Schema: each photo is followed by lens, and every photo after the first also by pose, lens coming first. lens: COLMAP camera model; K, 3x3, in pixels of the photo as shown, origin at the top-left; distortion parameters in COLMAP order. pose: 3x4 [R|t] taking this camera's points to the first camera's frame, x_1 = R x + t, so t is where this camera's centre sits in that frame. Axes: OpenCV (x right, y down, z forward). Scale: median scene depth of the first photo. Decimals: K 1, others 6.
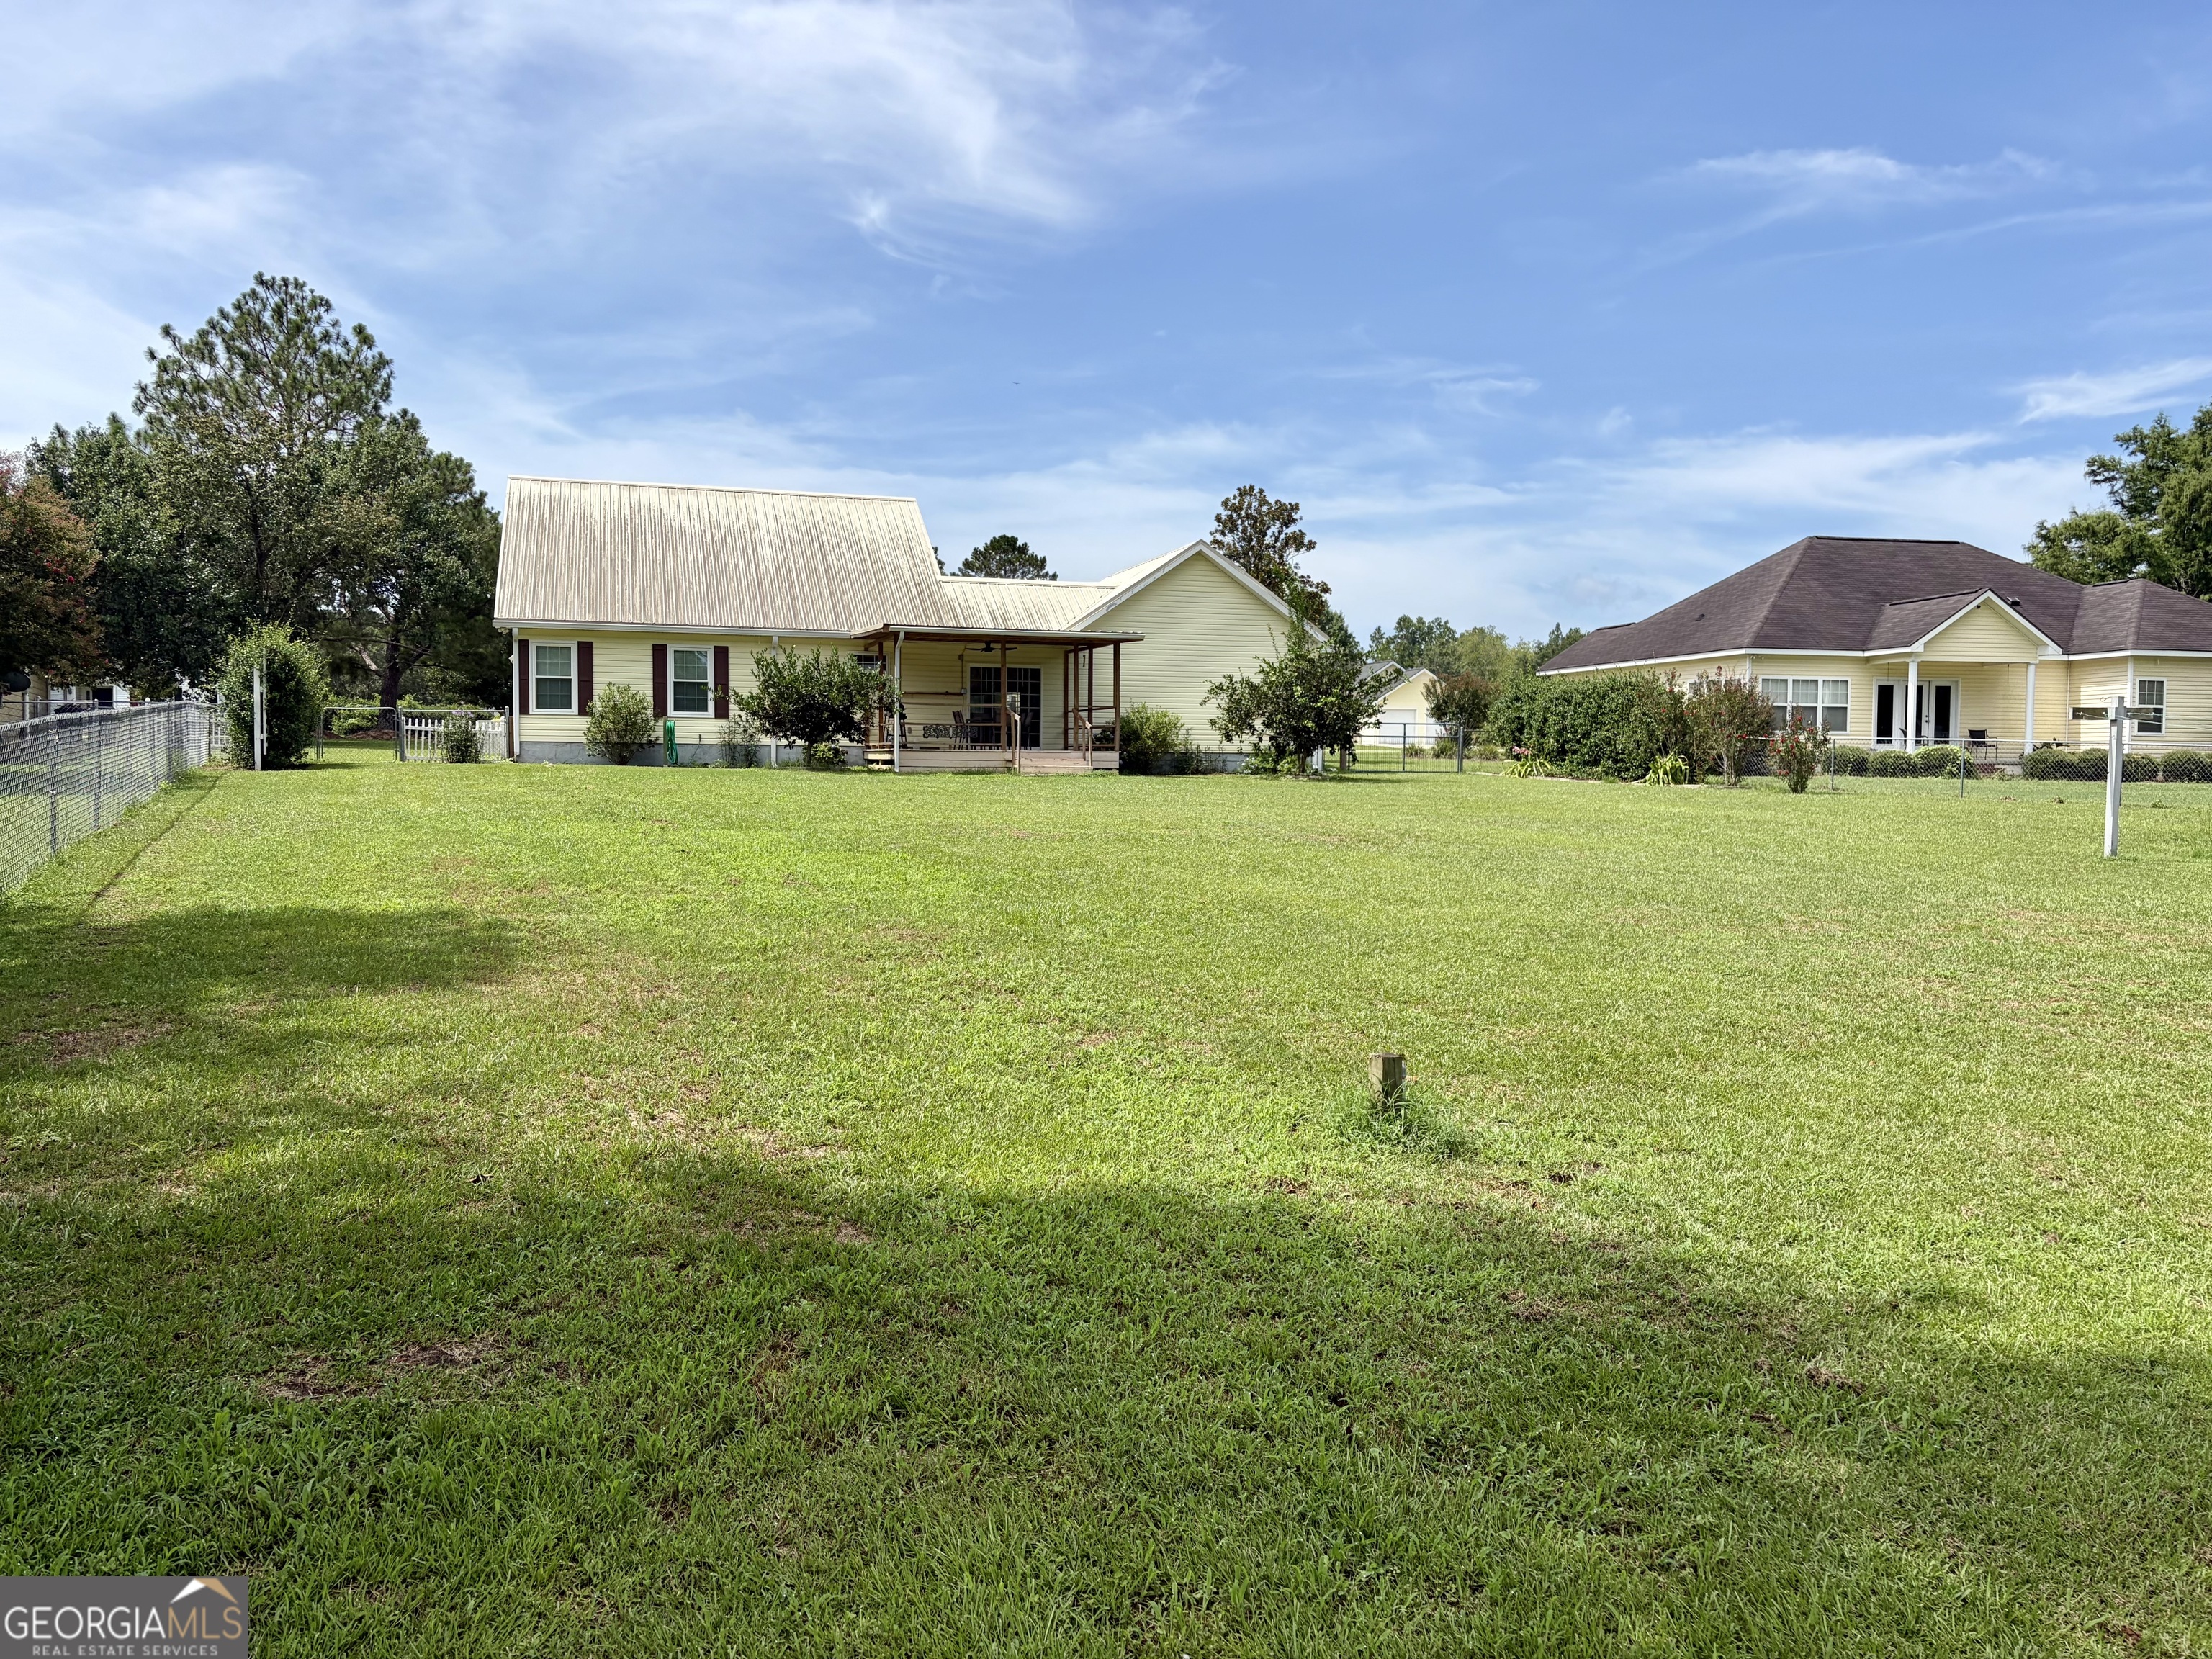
lens RADIAL K [[1661.7, 0, 1117.7], [0, 1661.7, 832.2], [0, 0, 1]] dist [0.073446, -0.083565]
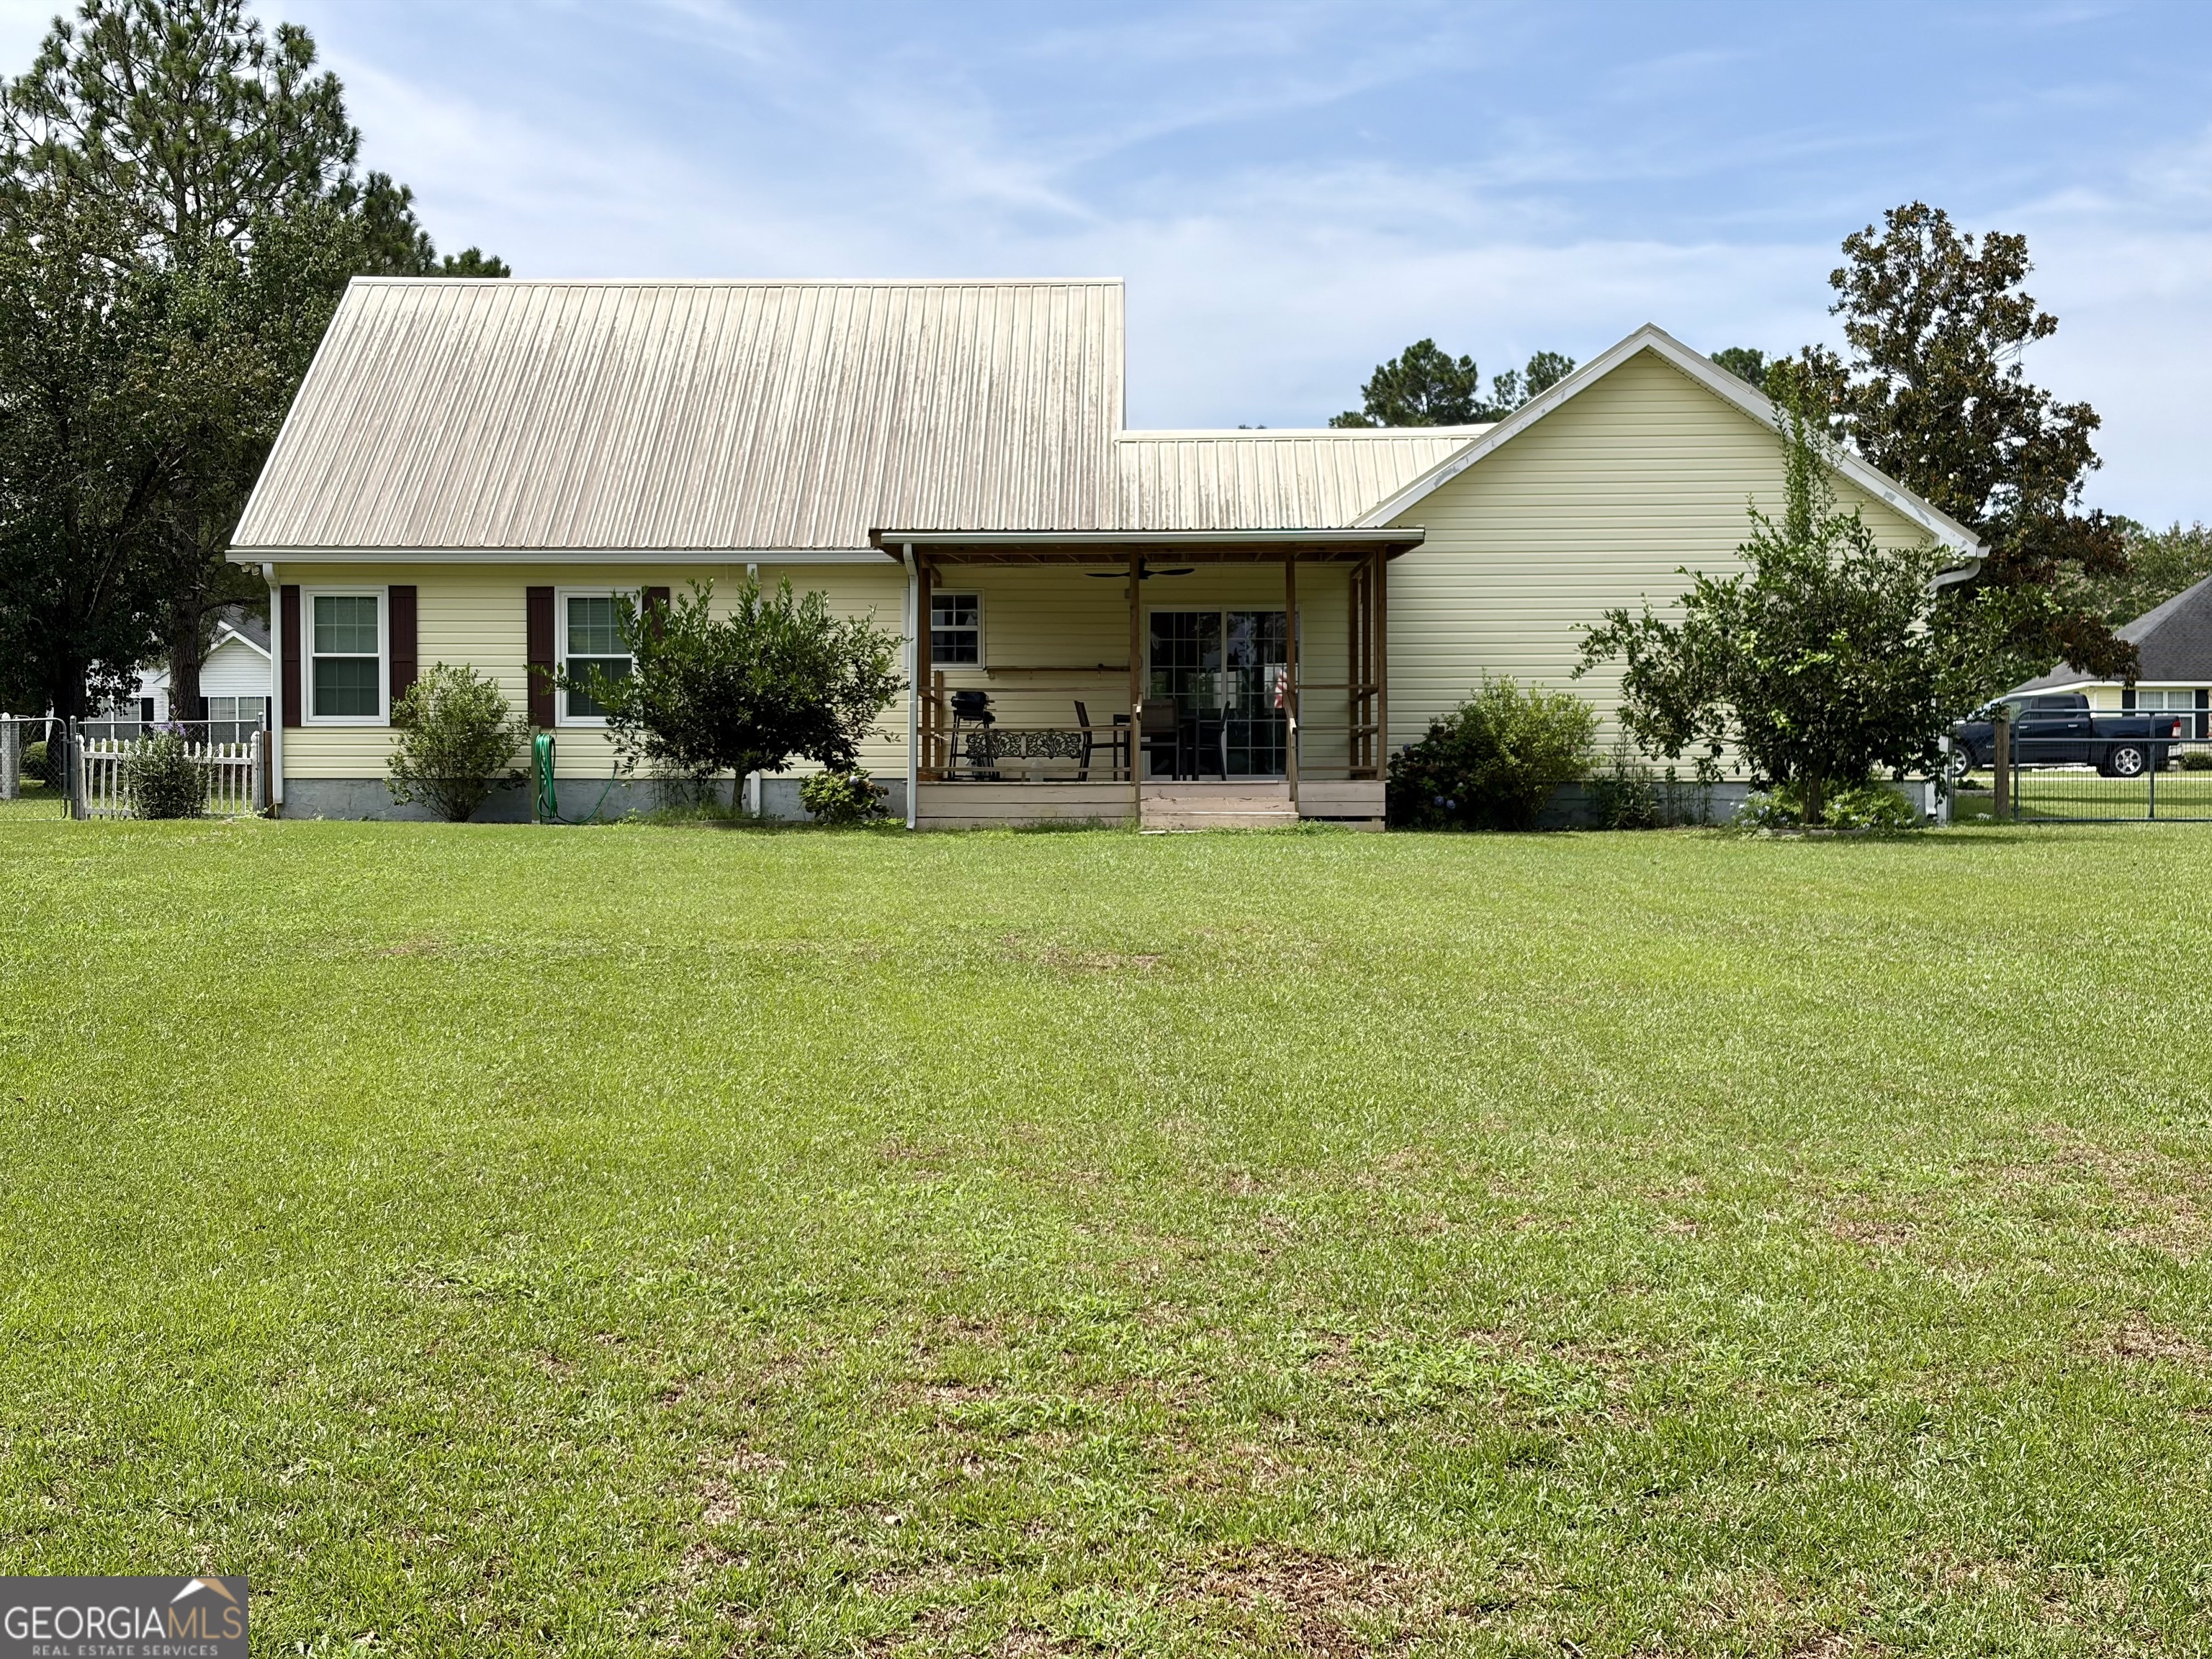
lens RADIAL K [[3320.7, 0, 1106.0], [0, 3320.7, 829.5], [0, 0, 1]] dist [0.077198, -0.086462]
pose [[0.954398, -0.009384, -0.298391, 0.196788], [-0.002307, 0.999244, -0.038802, 0.001773], [0.298529, 0.037721, 0.953655, 0.077718]]
